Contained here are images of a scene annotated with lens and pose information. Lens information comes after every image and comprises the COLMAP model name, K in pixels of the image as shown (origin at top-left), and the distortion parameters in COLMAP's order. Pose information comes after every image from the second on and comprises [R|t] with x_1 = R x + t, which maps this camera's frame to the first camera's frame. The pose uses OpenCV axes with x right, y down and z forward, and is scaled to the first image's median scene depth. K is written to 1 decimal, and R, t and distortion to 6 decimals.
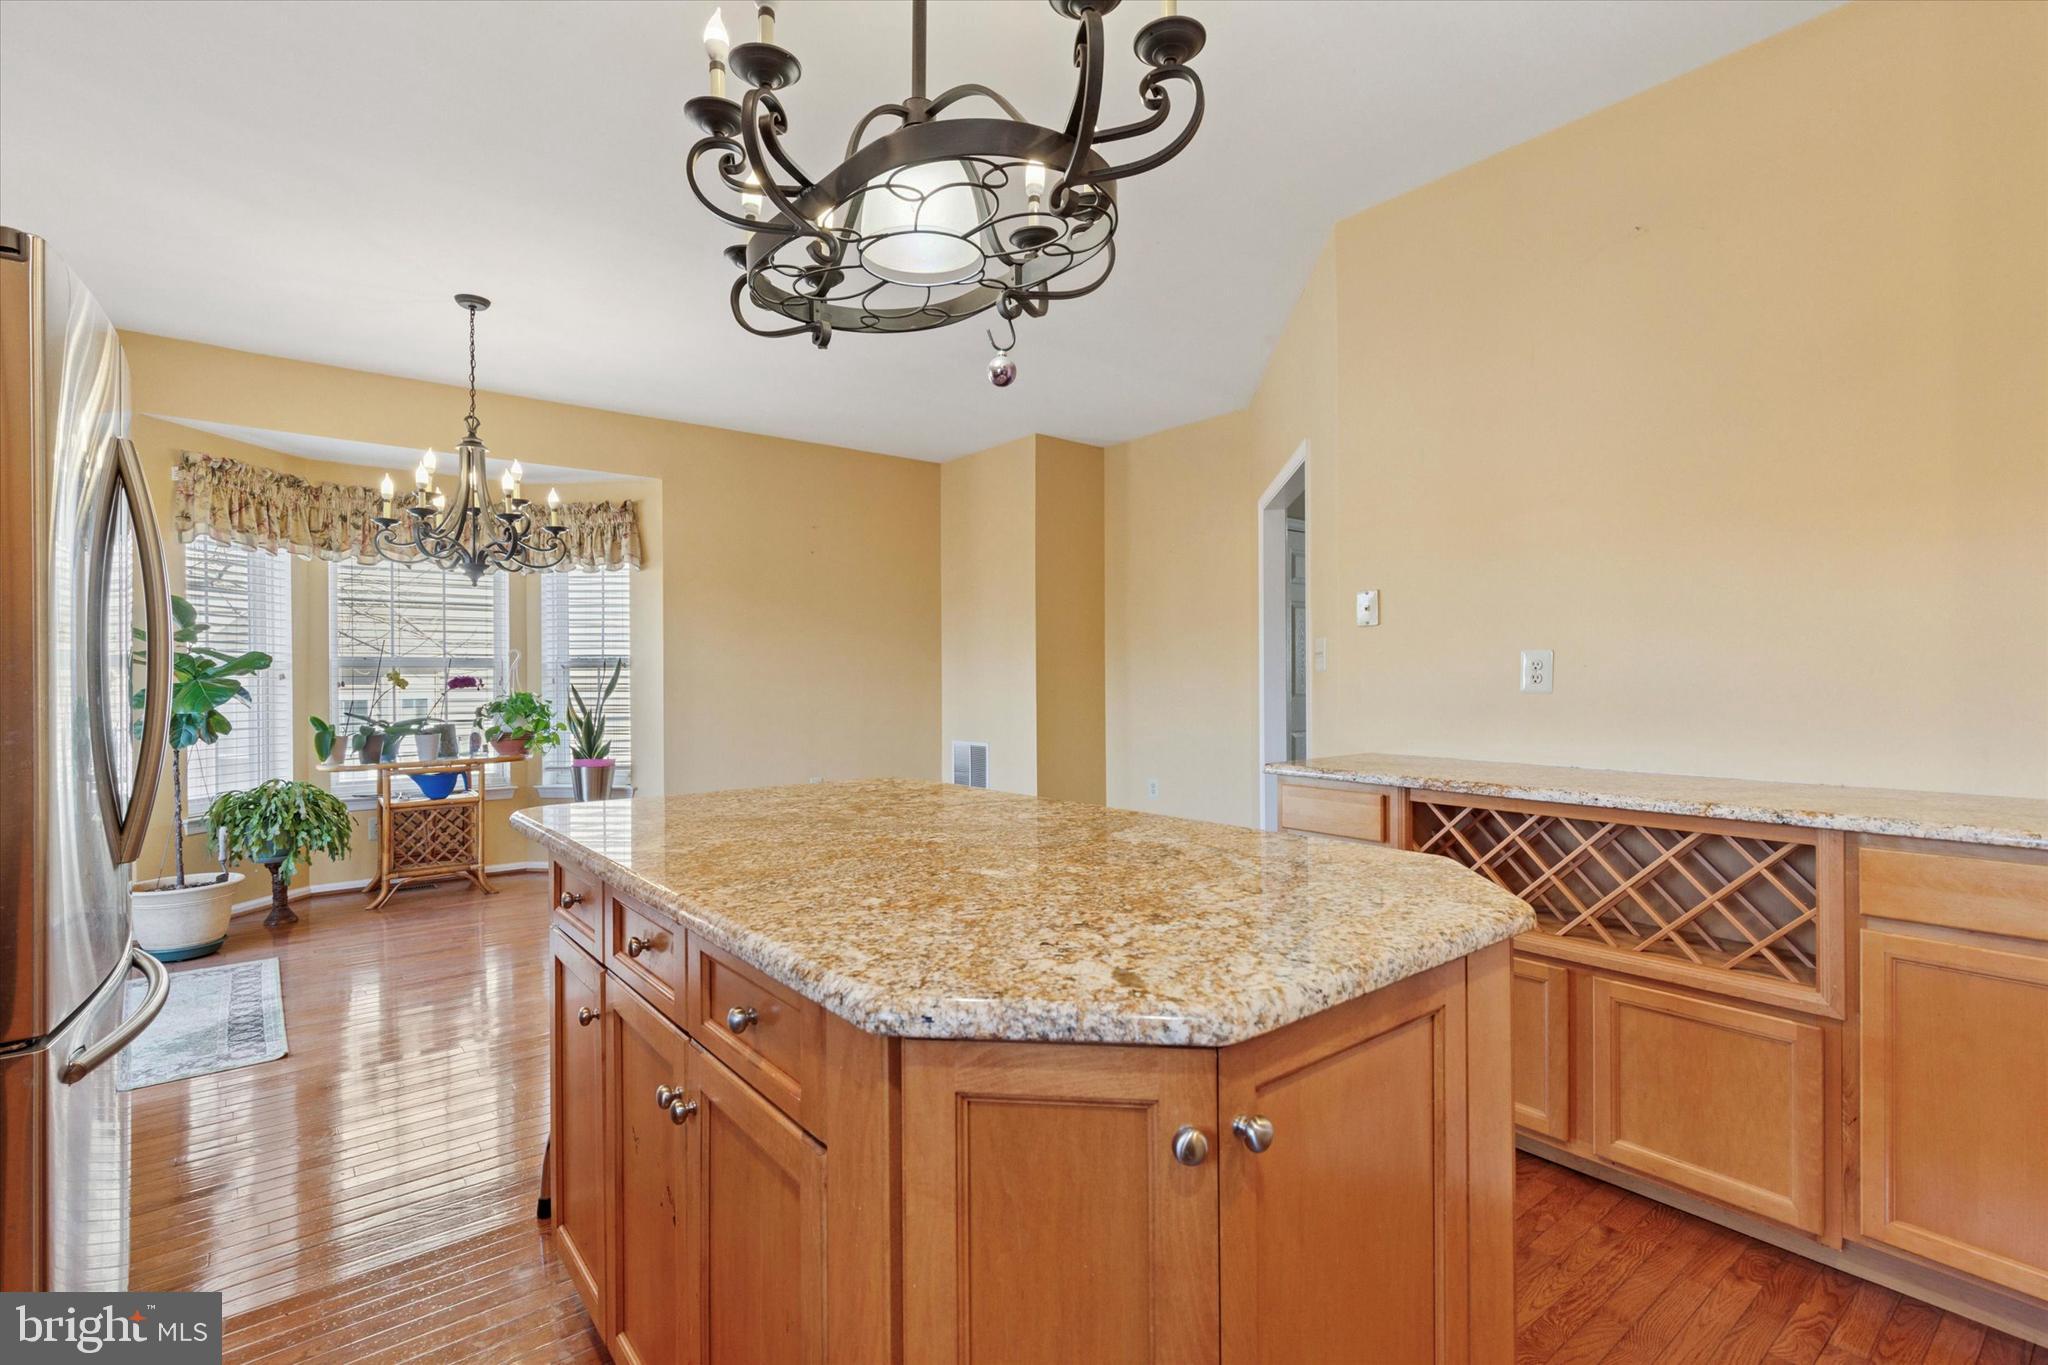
lens RADIAL K [[949.1, 0, 1037.6], [0, 949.1, 716.7], [0, 0, 1]] dist [0.000442, 0.000221]
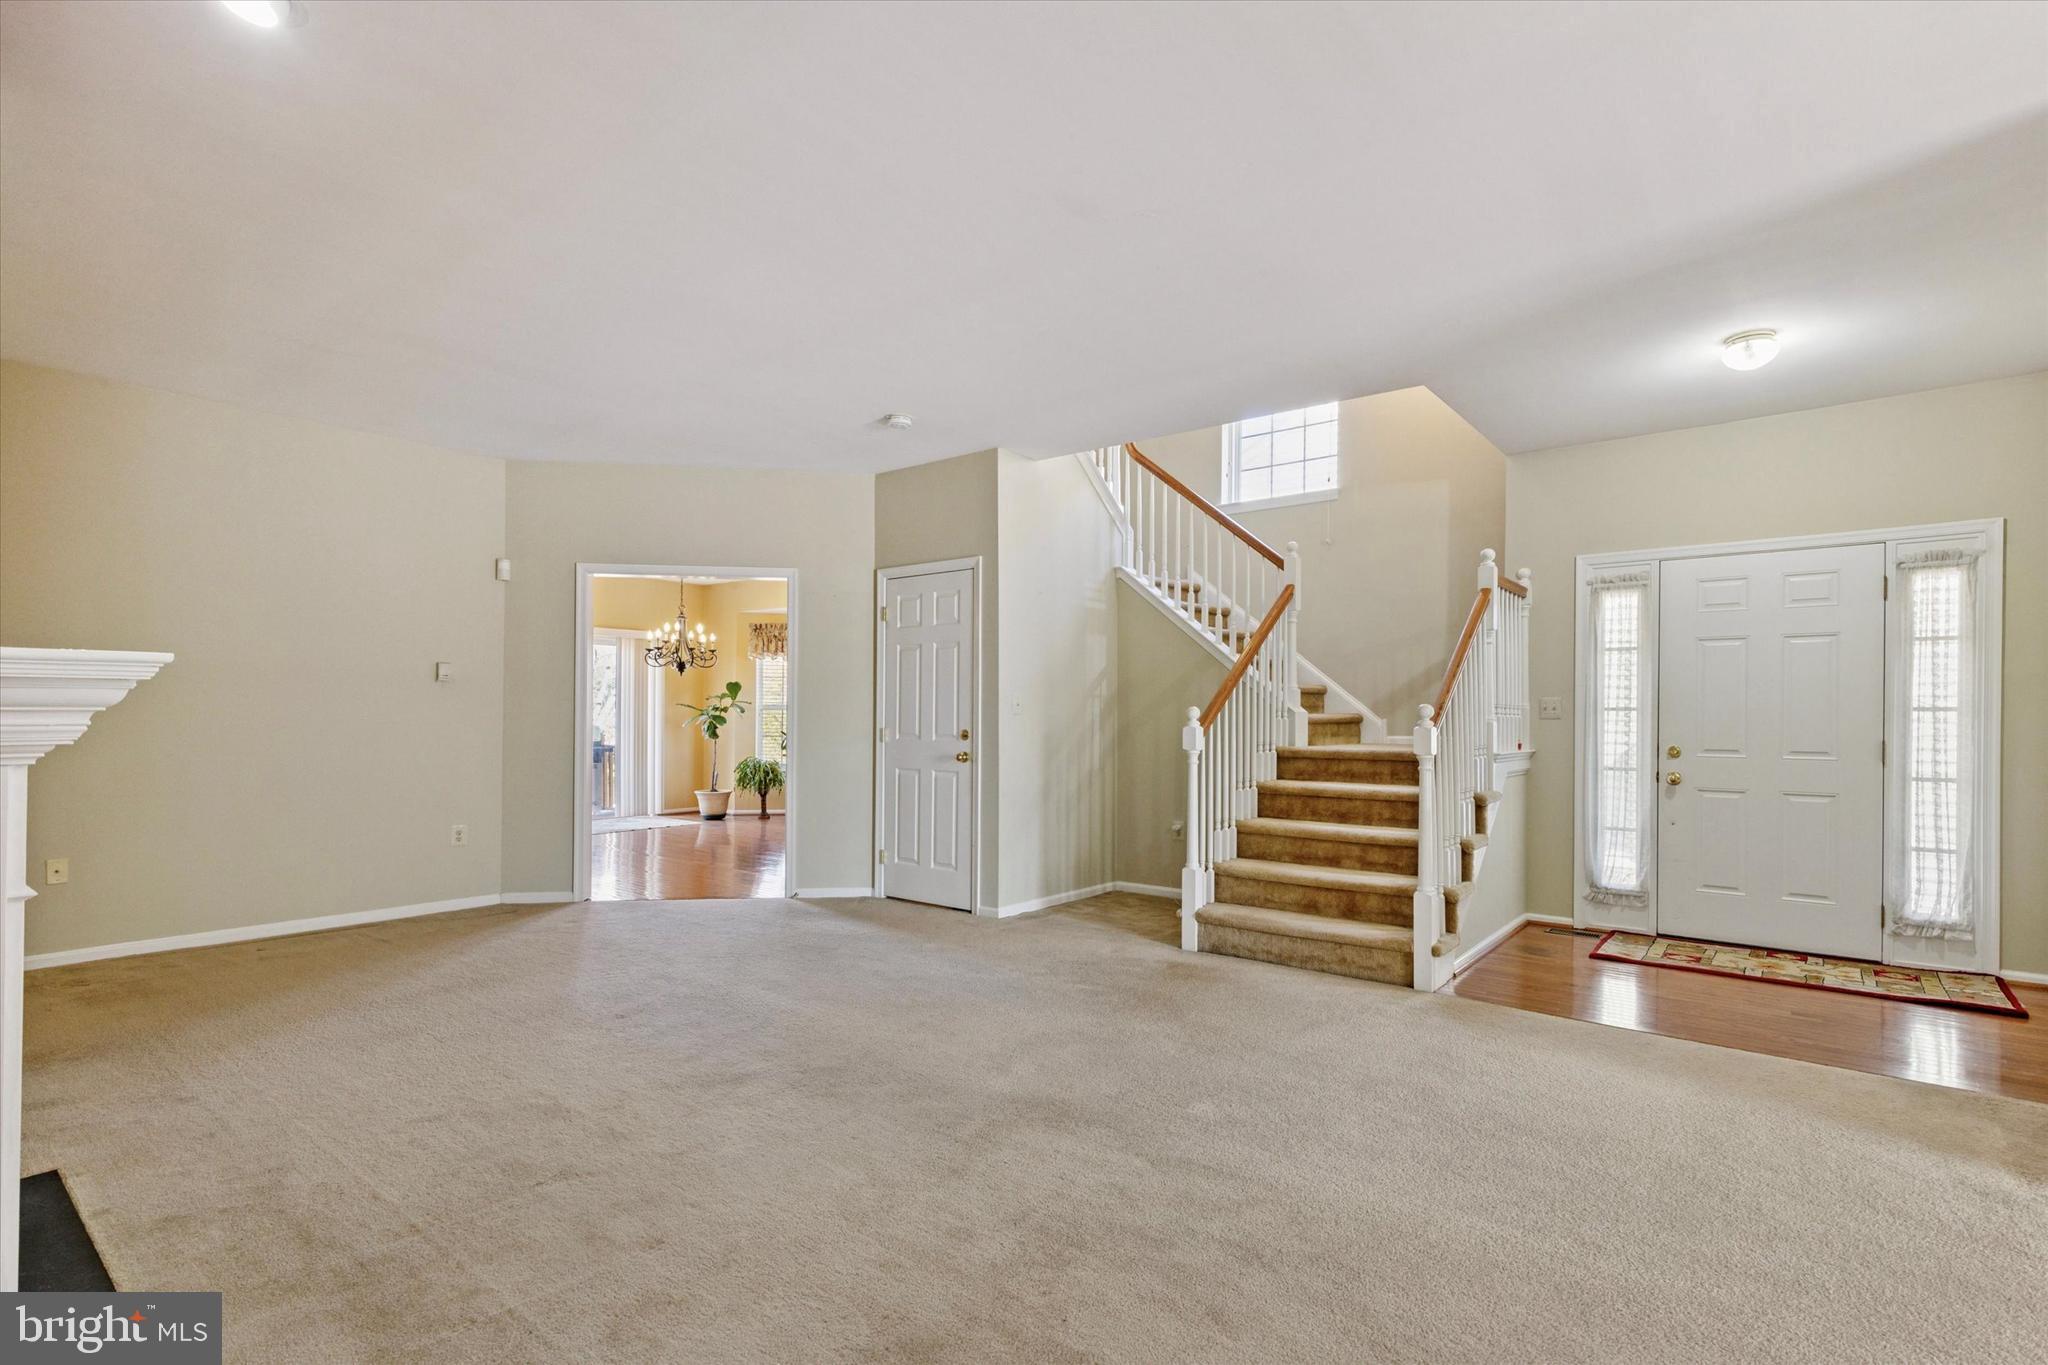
lens RADIAL K [[949.1, 0, 1037.6], [0, 949.1, 716.7], [0, 0, 1]] dist [0.000442, 0.000221]
pose [[0.216678, 0.005740, -0.976226, 1.485309], [-0.039712, 0.999207, -0.002939, -0.049819], [0.975435, 0.039405, 0.216734, 1.048178]]
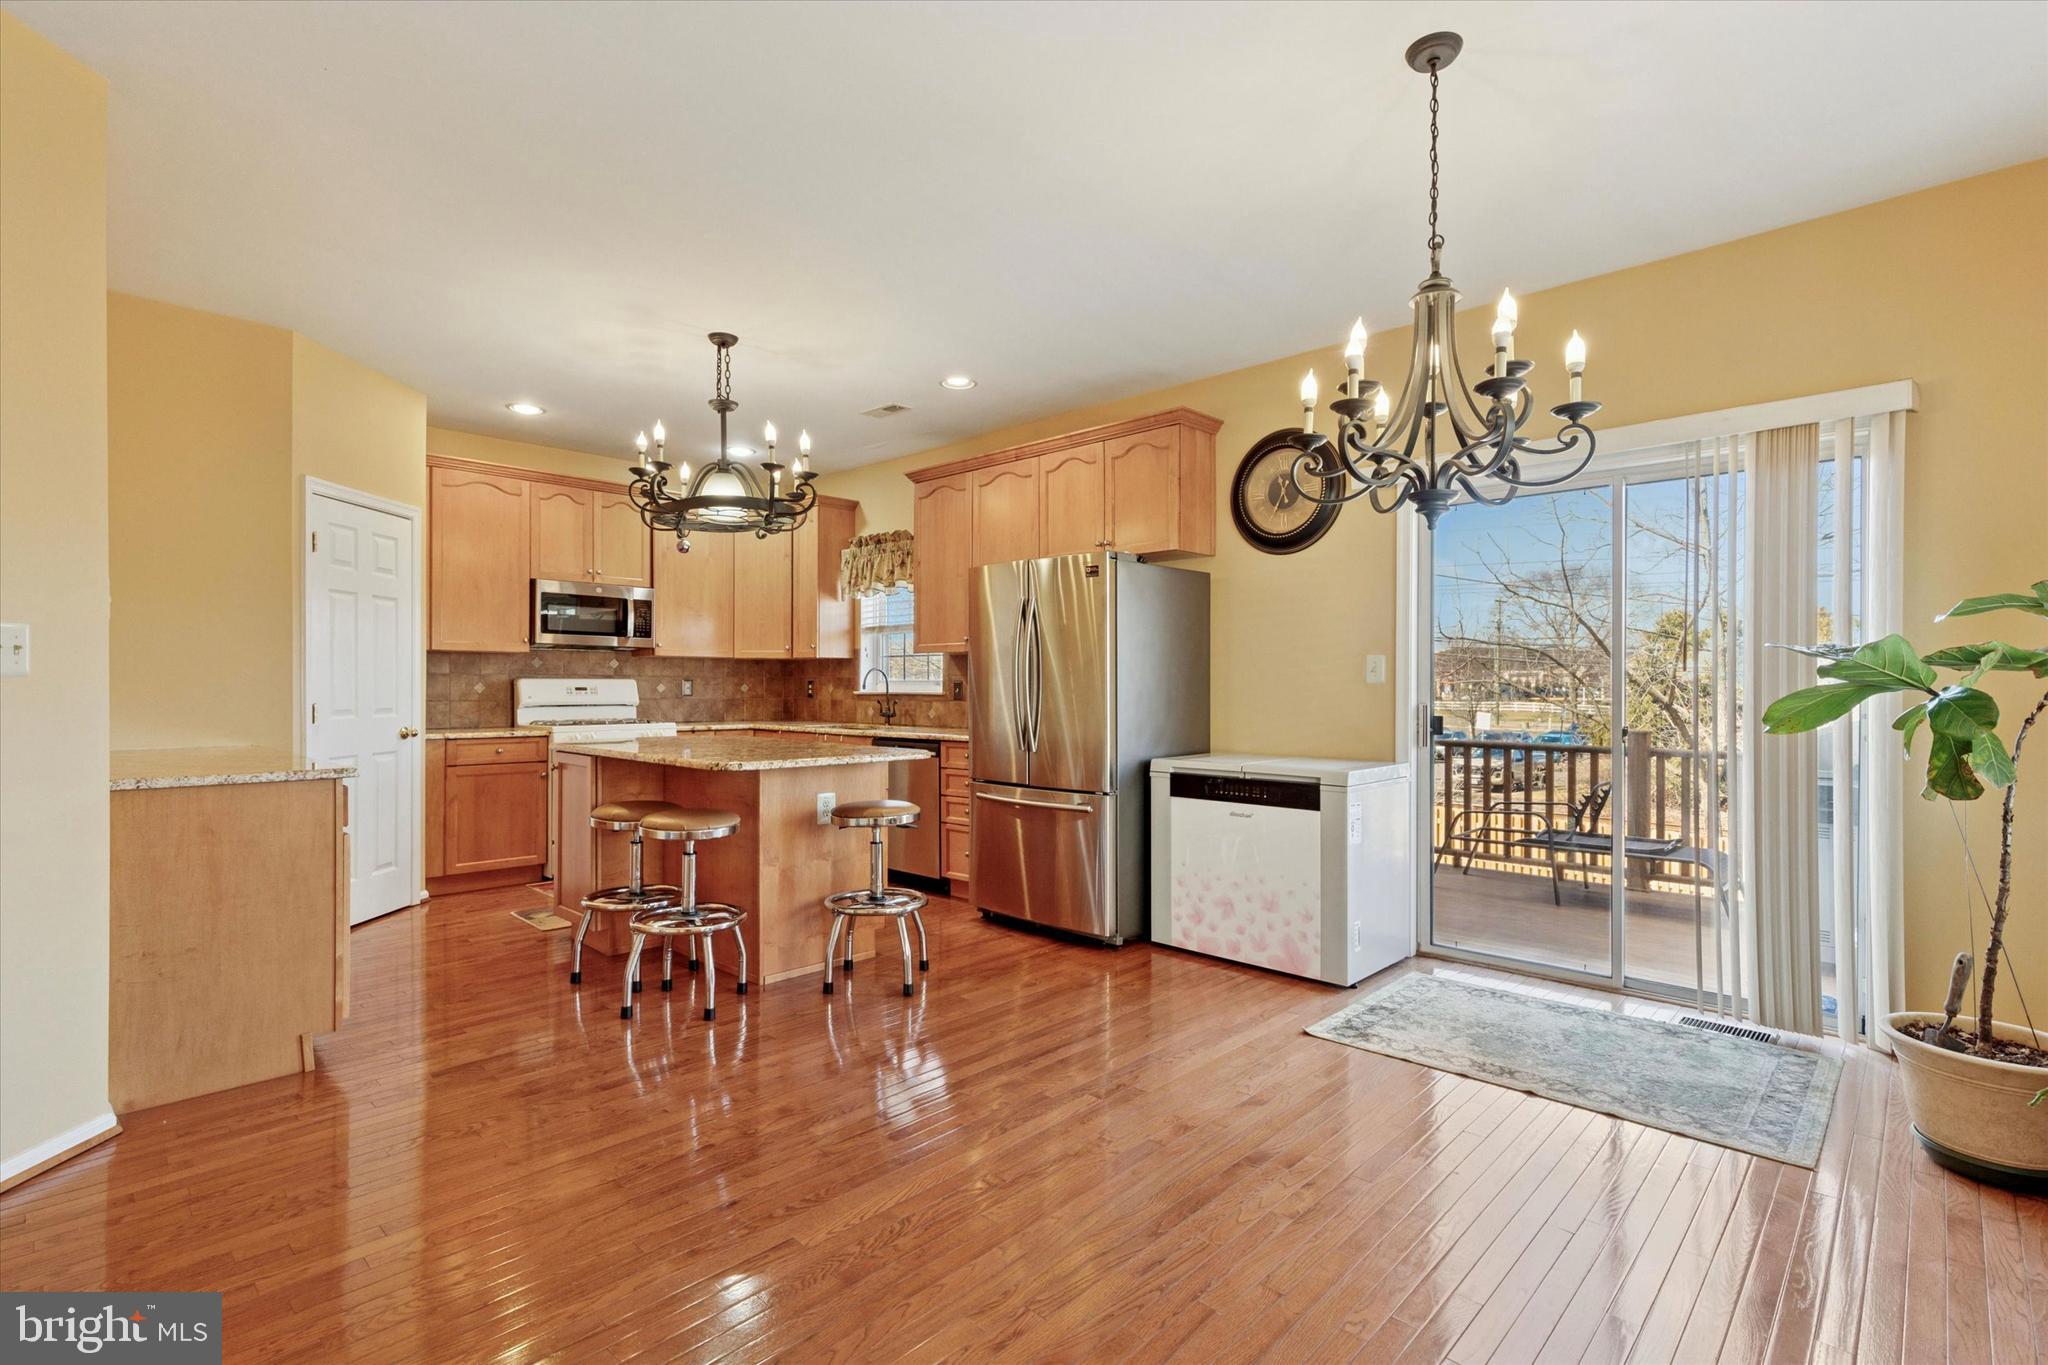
lens RADIAL K [[949.1, 0, 1037.6], [0, 949.1, 716.7], [0, 0, 1]] dist [0.000442, 0.000221]
pose [[-0.991476, 0.010686, -0.129849, -0.207984], [0.001523, 0.997513, 0.070460, -0.050355], [0.130280, 0.069661, -0.989027, 1.207184]]
